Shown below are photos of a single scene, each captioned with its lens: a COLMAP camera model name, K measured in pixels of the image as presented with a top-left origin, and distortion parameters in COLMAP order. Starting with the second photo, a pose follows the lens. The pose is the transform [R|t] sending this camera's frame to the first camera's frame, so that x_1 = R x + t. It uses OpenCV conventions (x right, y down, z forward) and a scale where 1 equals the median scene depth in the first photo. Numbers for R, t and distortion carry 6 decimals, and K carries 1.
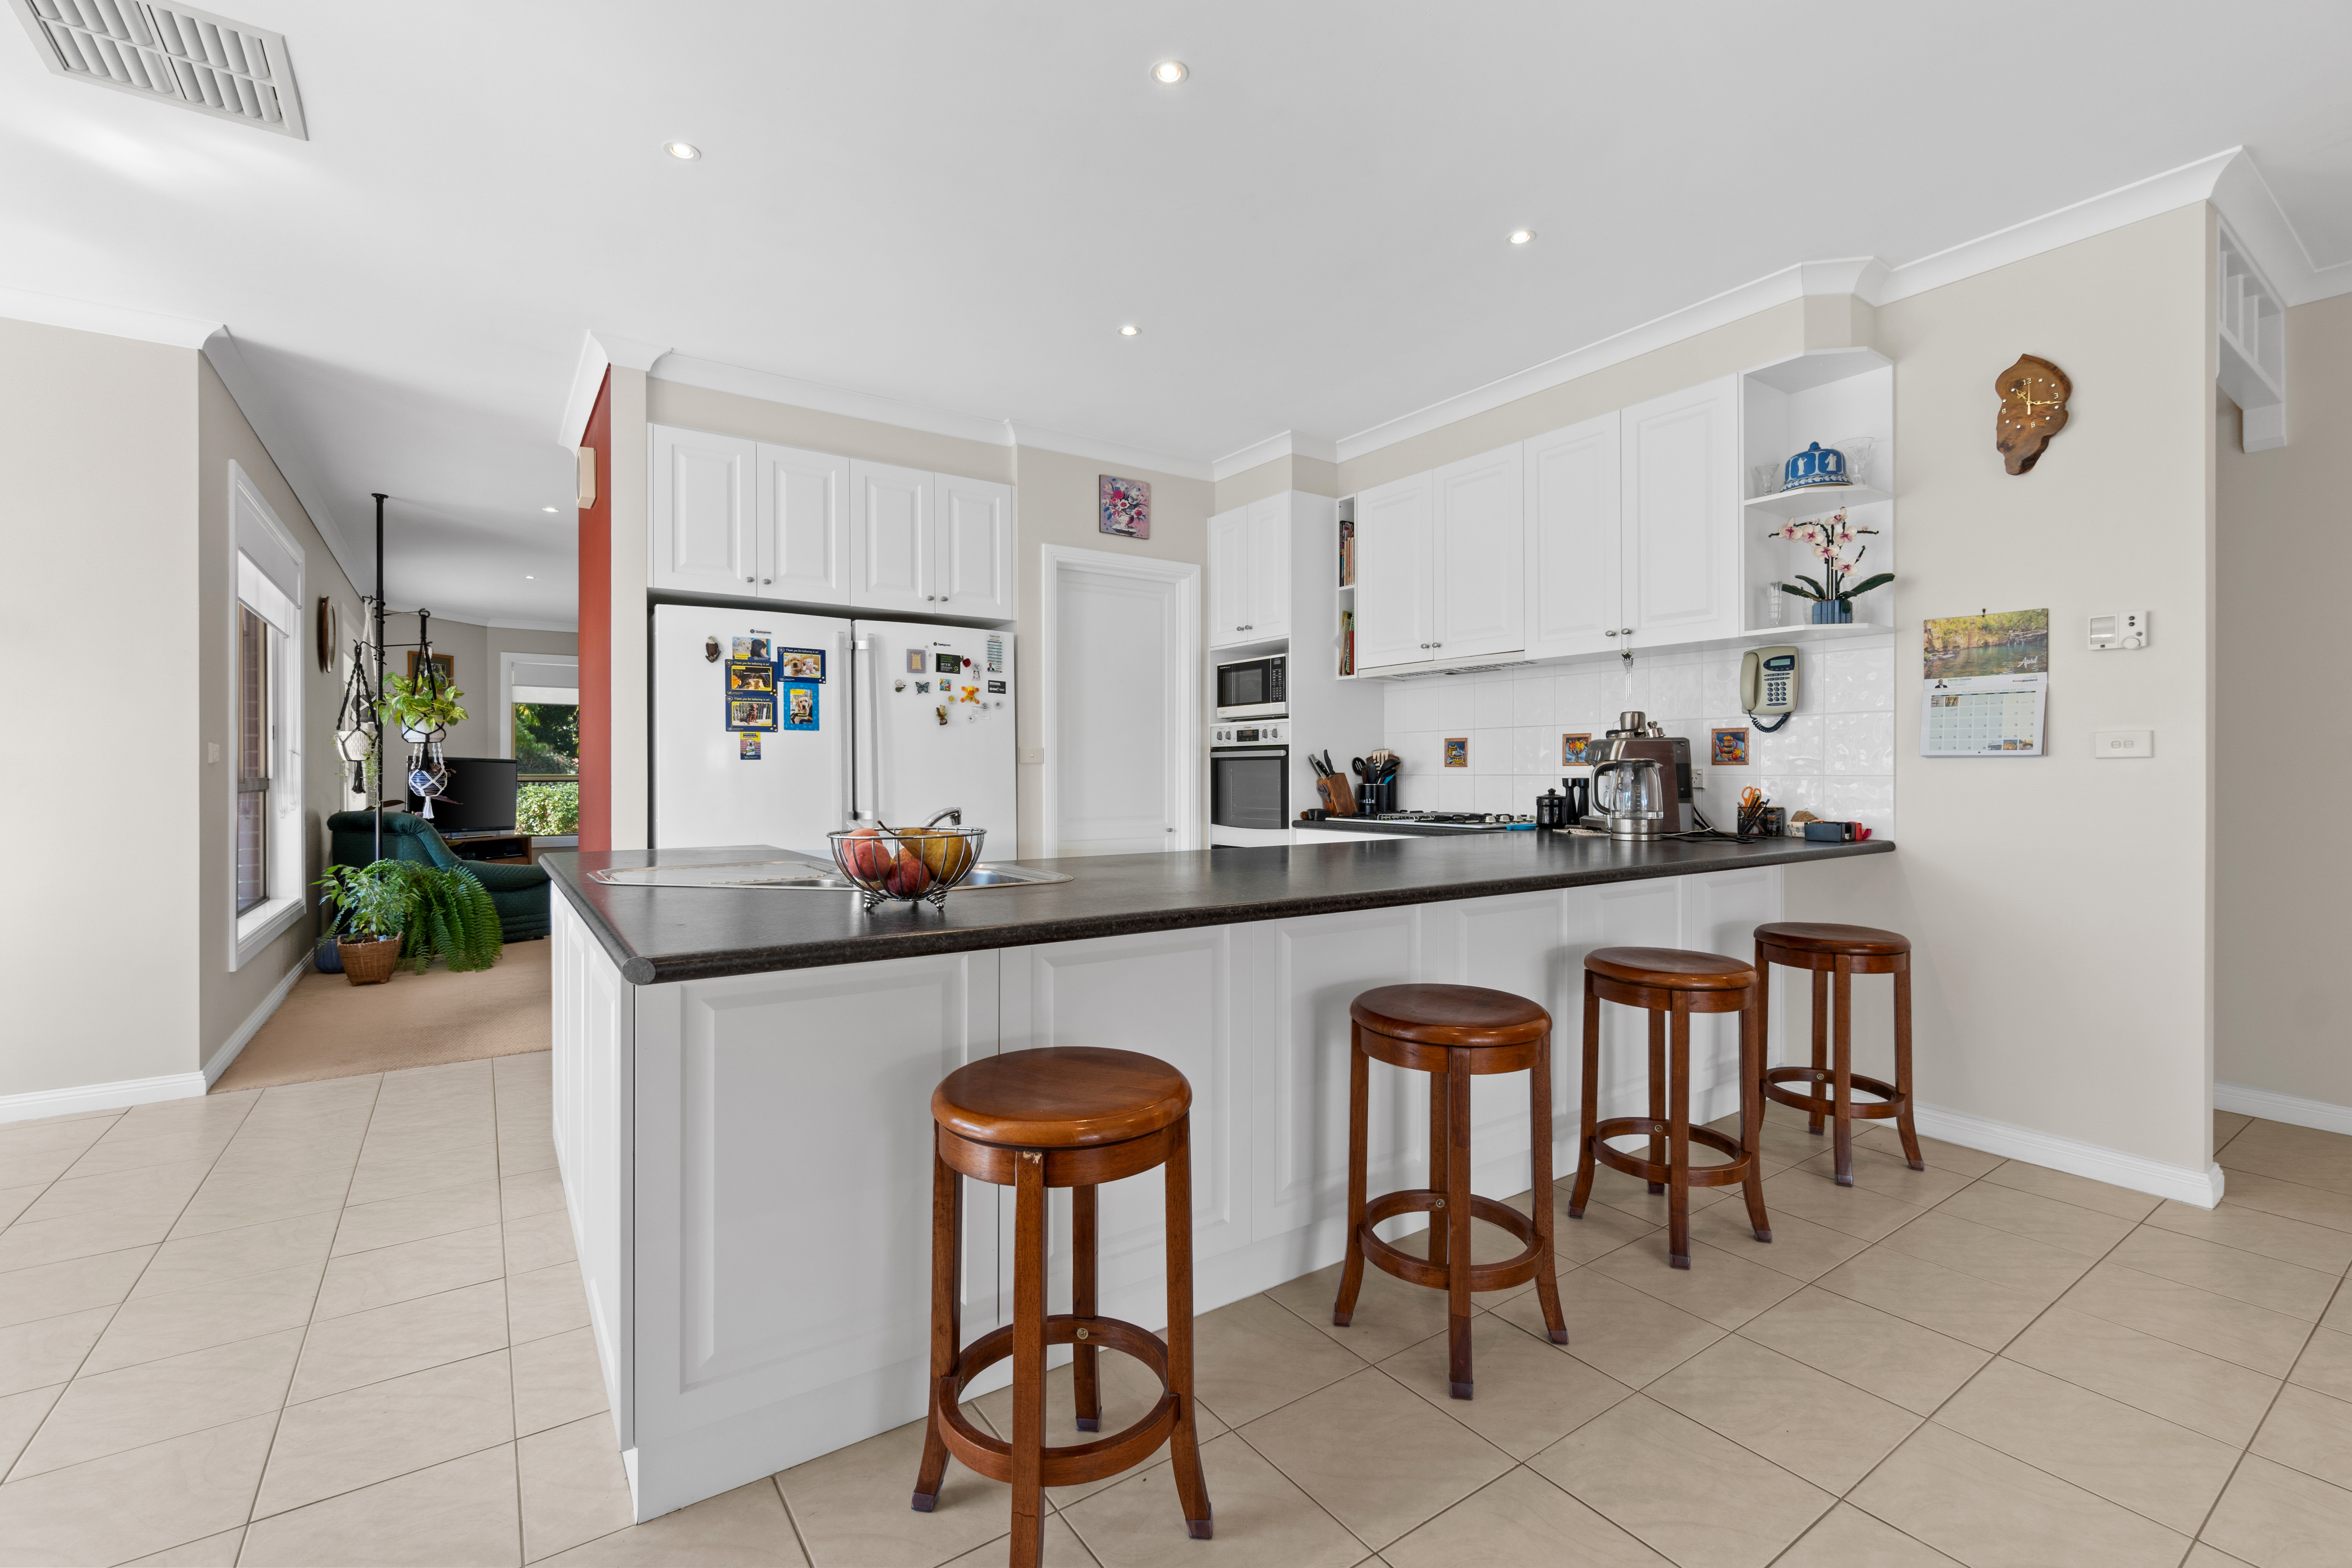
lens RADIAL K [[1021.6, 0, 1171.9], [0, 1021.6, 770.0], [0, 0, 1]] dist [-0.004247, 0.000015]
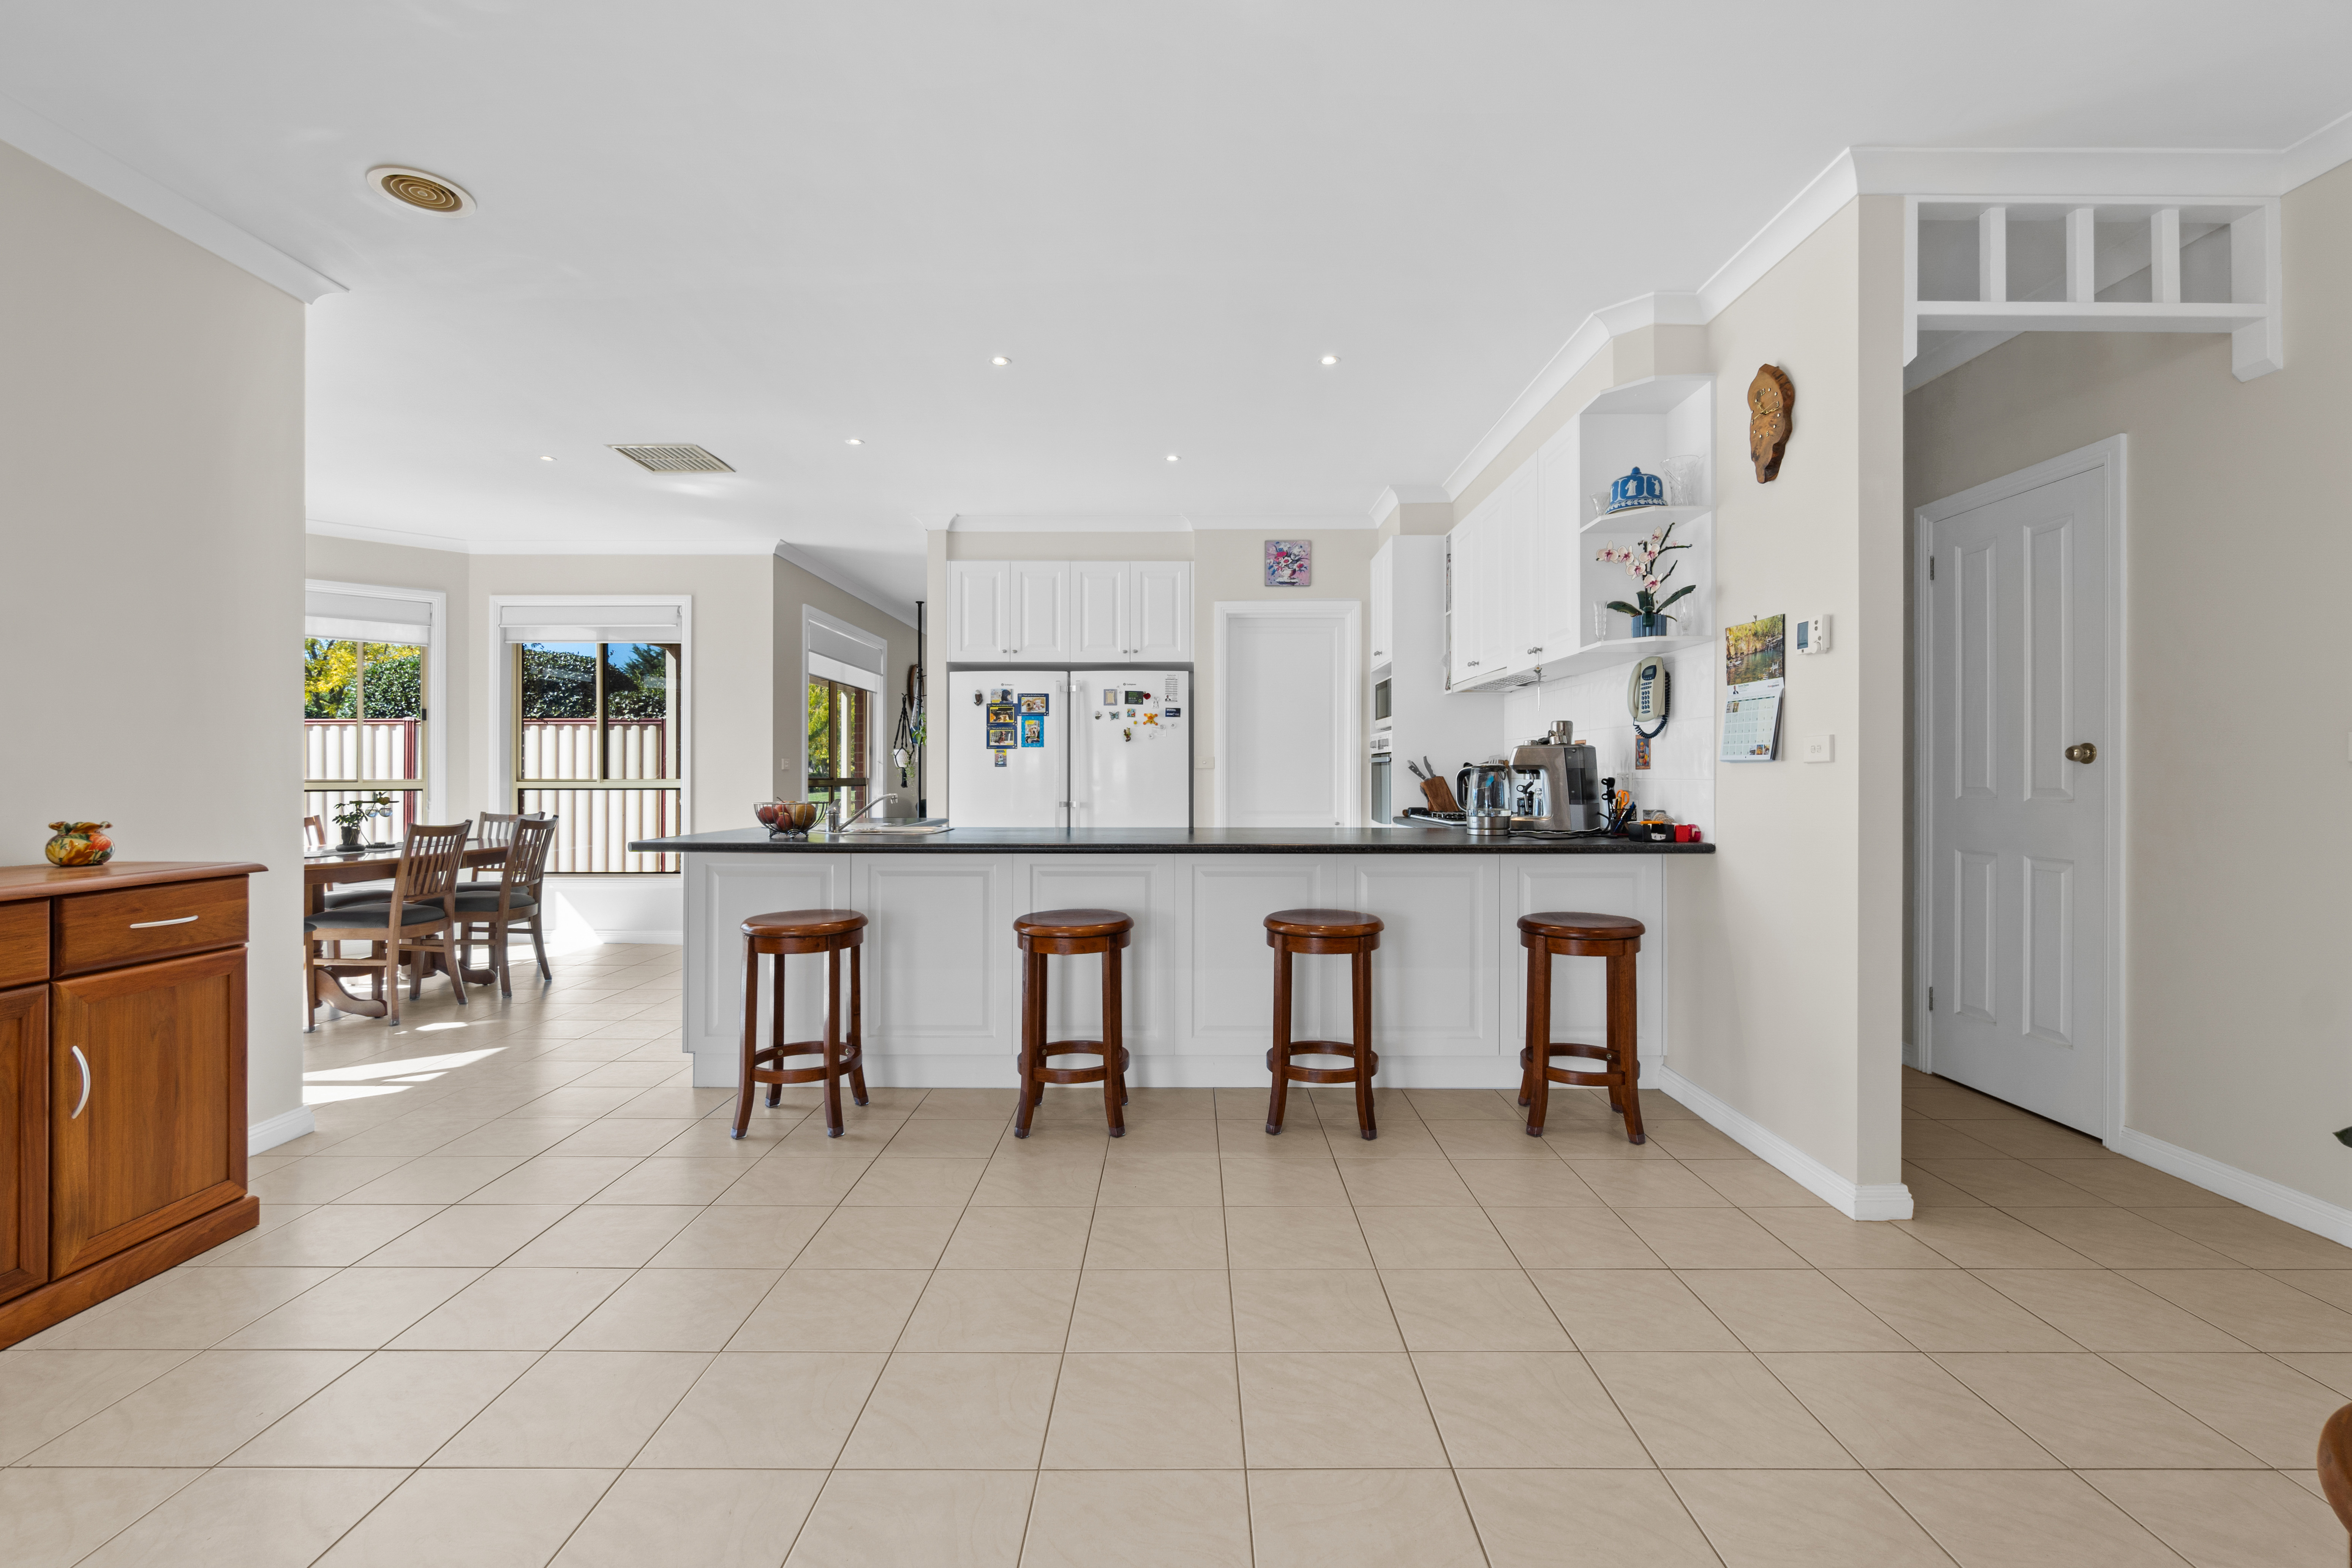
lens RADIAL K [[1012.6, 0, 1175.8], [0, 1012.6, 776.4], [0, 0, 1]] dist [-0.002234, -0.000191]
pose [[0.820894, 0.002324, -0.571076, 0.679208], [-0.000117, 0.999992, 0.003901, -0.001486], [0.571081, -0.003136, 0.820888, -0.117949]]
